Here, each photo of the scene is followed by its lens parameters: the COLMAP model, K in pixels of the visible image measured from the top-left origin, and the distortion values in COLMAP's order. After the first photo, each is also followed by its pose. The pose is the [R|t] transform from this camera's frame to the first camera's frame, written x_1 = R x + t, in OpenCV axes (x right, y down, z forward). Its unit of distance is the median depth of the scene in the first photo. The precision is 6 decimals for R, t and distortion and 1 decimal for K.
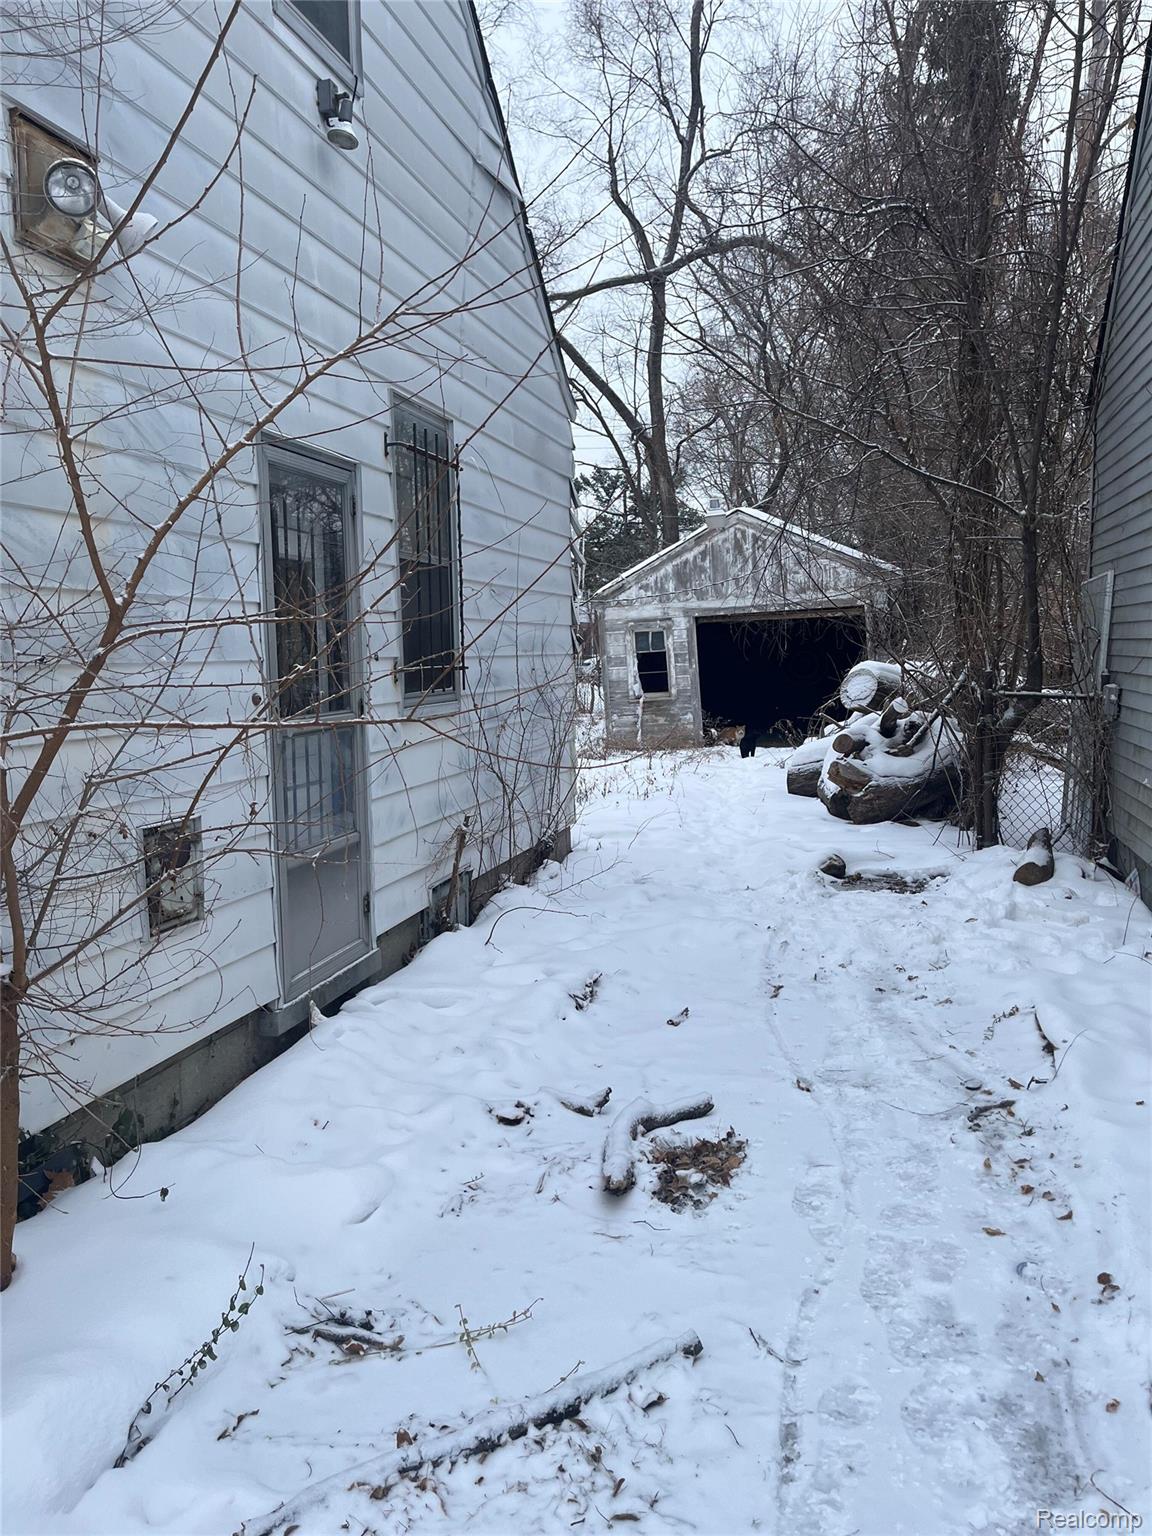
lens RADIAL K [[1153.6, 0, 578.3], [0, 1153.6, 774.5], [0, 0, 1]] dist [0.081599, -0.105051]
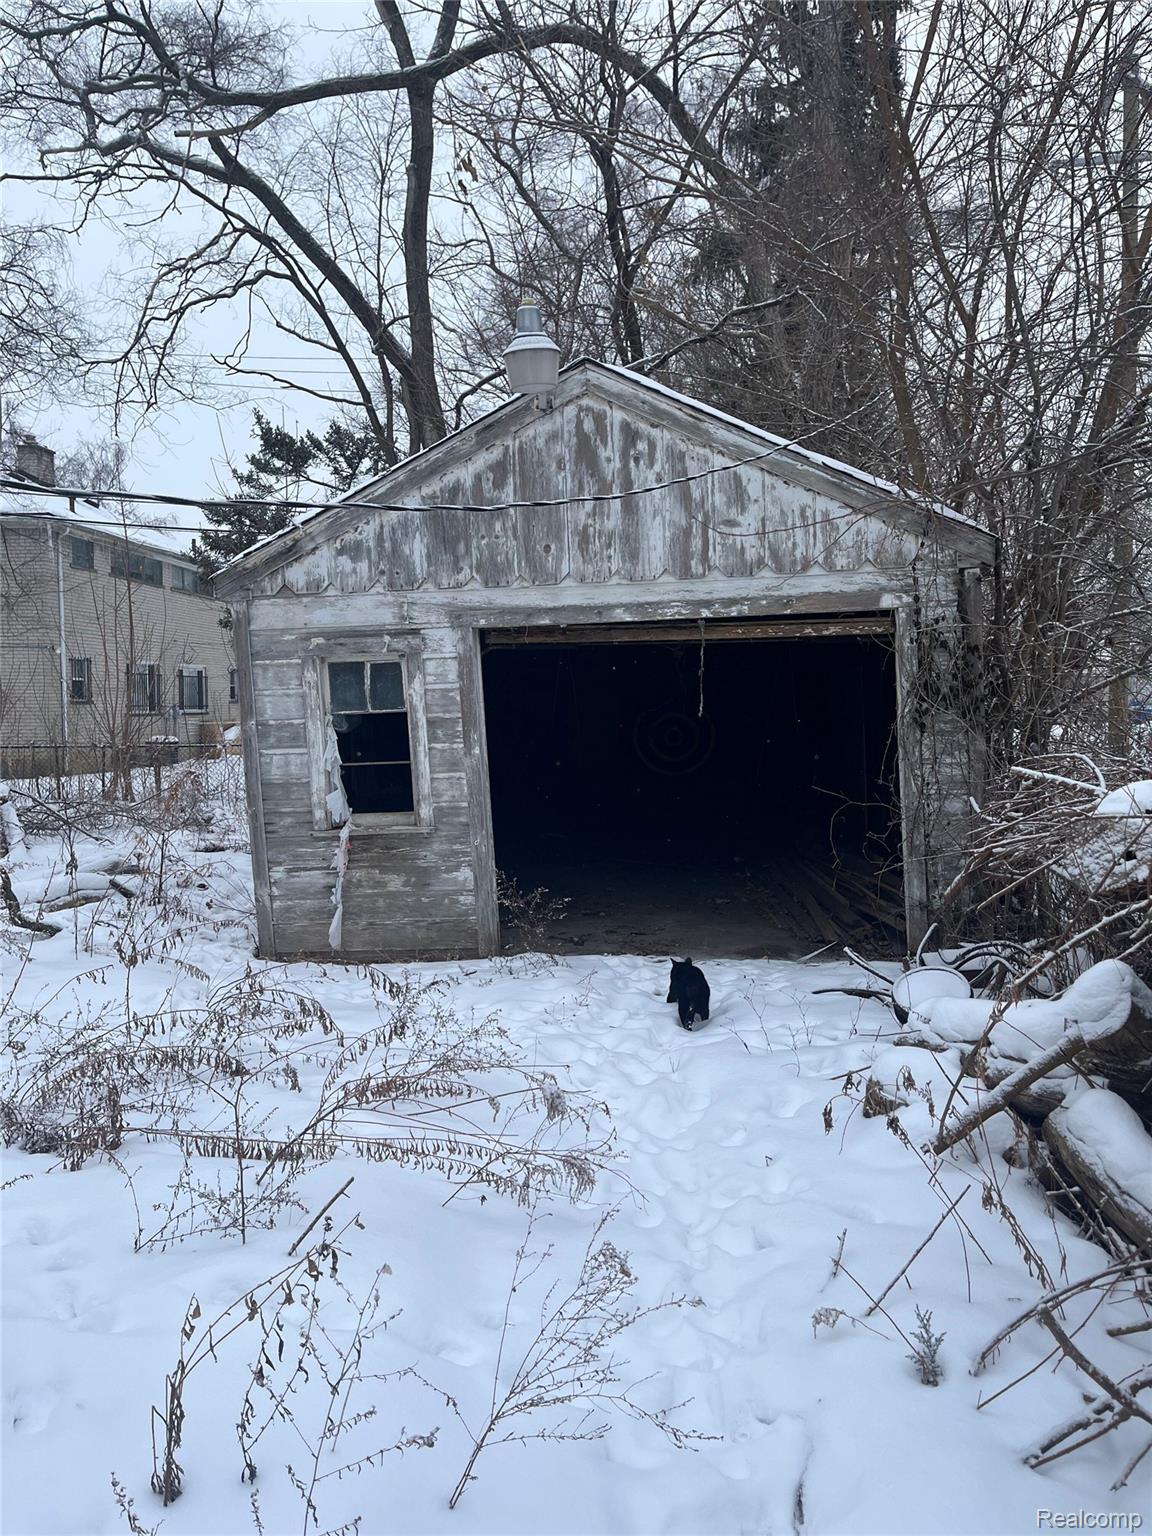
lens RADIAL K [[1153.6, 0, 578.3], [0, 1153.6, 774.5], [0, 0, 1]] dist [0.081599, -0.105051]
pose [[0.983647, 0.006540, 0.179987, 0.062522], [0.001170, 0.999087, -0.042698, -0.067905], [-0.180101, 0.042211, 0.982742, 0.596085]]
